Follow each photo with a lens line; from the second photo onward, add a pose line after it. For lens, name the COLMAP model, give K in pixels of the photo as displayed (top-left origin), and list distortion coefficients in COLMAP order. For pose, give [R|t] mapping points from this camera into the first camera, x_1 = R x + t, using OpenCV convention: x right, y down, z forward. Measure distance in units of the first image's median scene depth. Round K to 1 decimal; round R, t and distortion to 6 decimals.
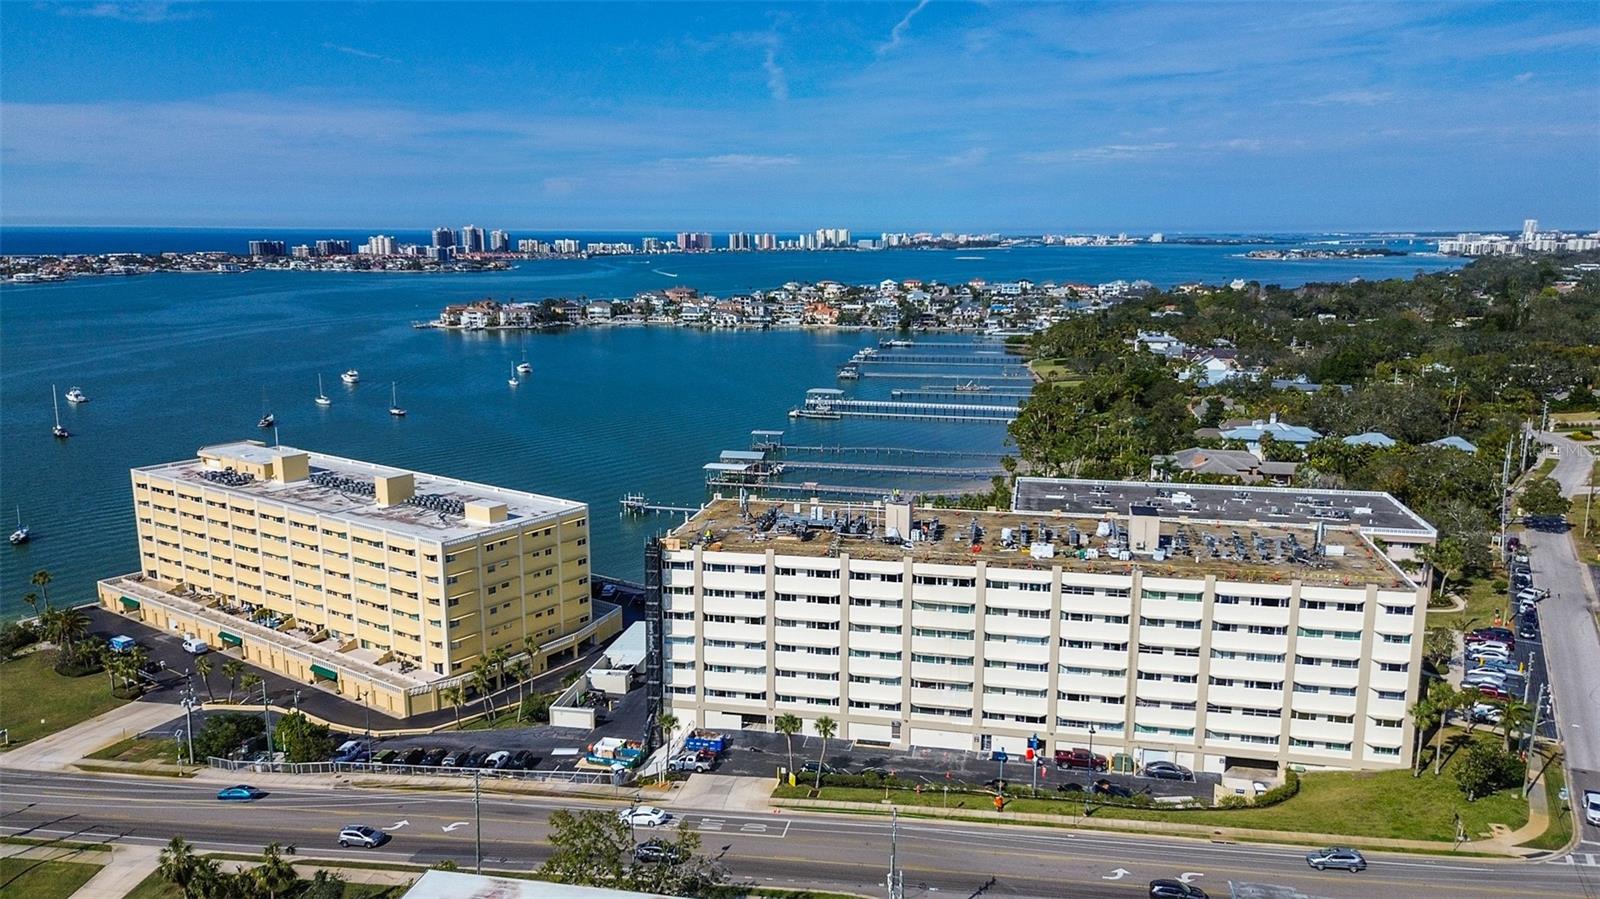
lens RADIAL K [[1146.4, 0, 812.0], [0, 1146.4, 451.2], [0, 0, 1]] dist [0.063126, -0.039872]
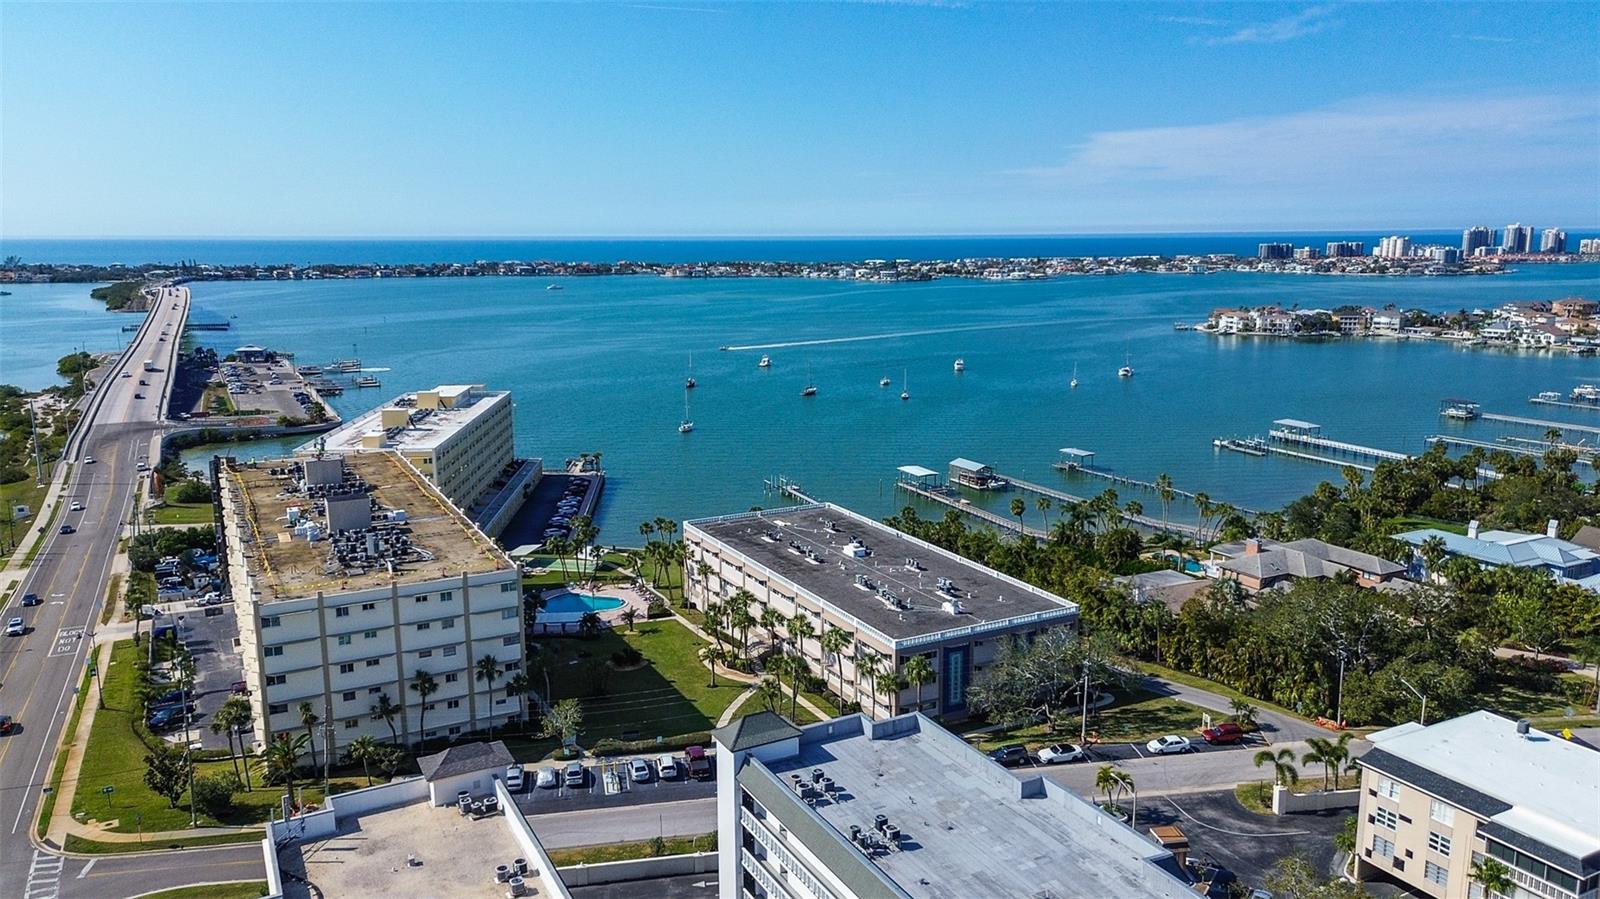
lens RADIAL K [[1147.4, 0, 814.2], [0, 1147.4, 443.8], [0, 0, 1]] dist [0.064473, -0.038990]
pose [[0.637413, 0.132856, -0.758982, 0.527860], [-0.139153, 0.988675, 0.056198, -0.045186], [0.757853, 0.069793, 0.648682, 0.242694]]
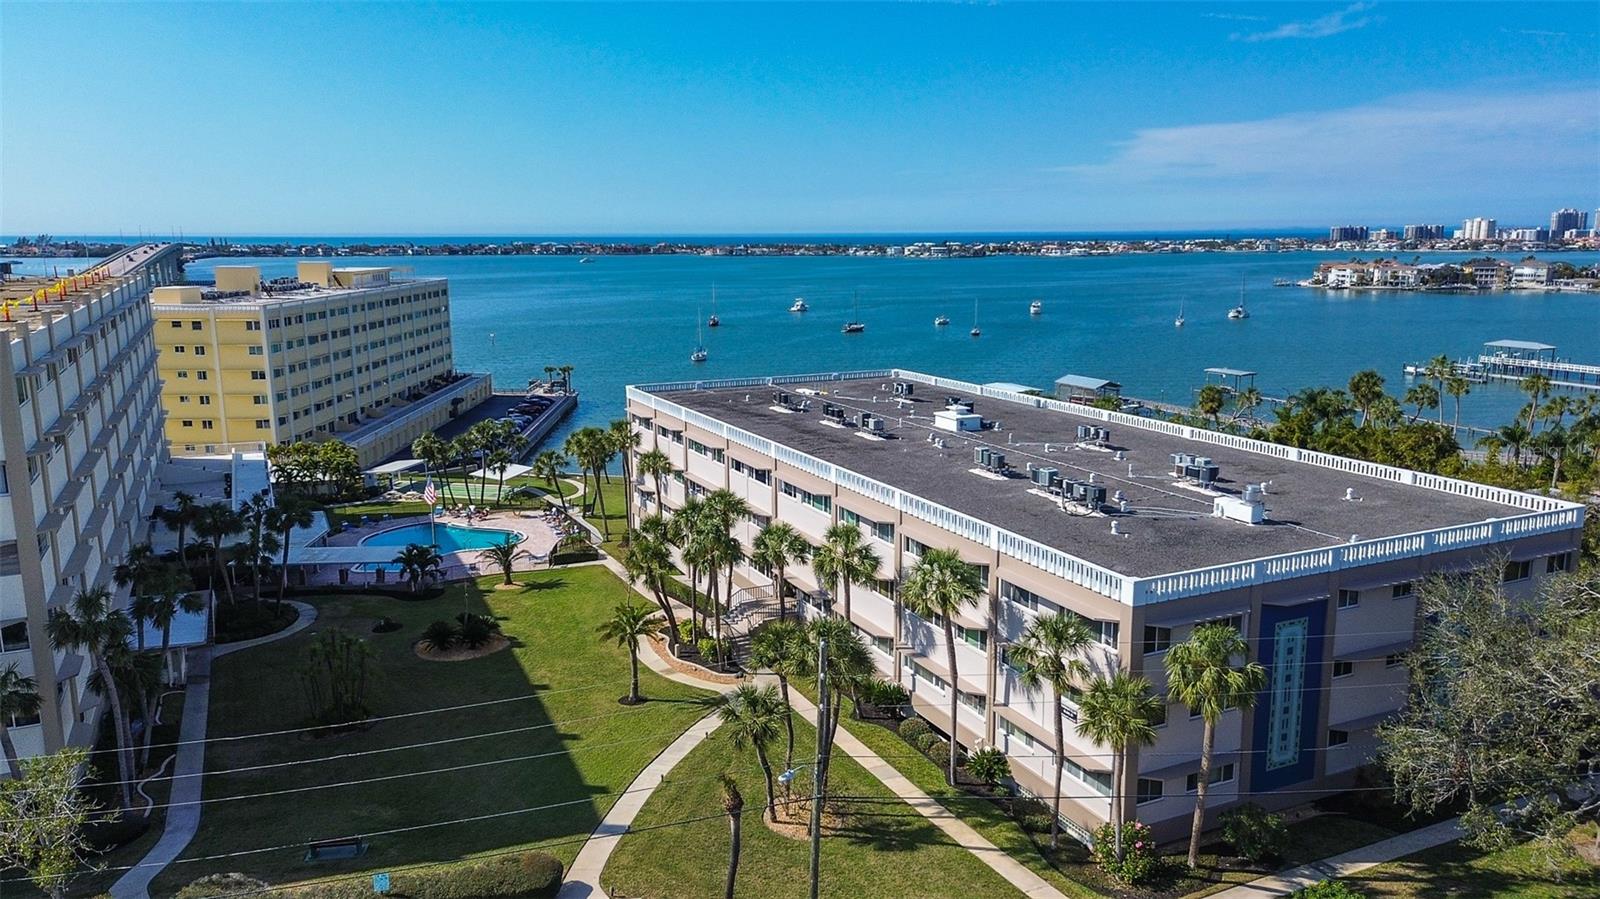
lens RADIAL K [[1146.4, 0, 812.0], [0, 1146.4, 451.2], [0, 0, 1]] dist [0.063126, -0.039872]
pose [[0.605219, 0.143081, -0.783095, 0.344620], [-0.143645, 0.987196, 0.069356, 0.017830], [0.782992, 0.070513, 0.618022, 0.404317]]
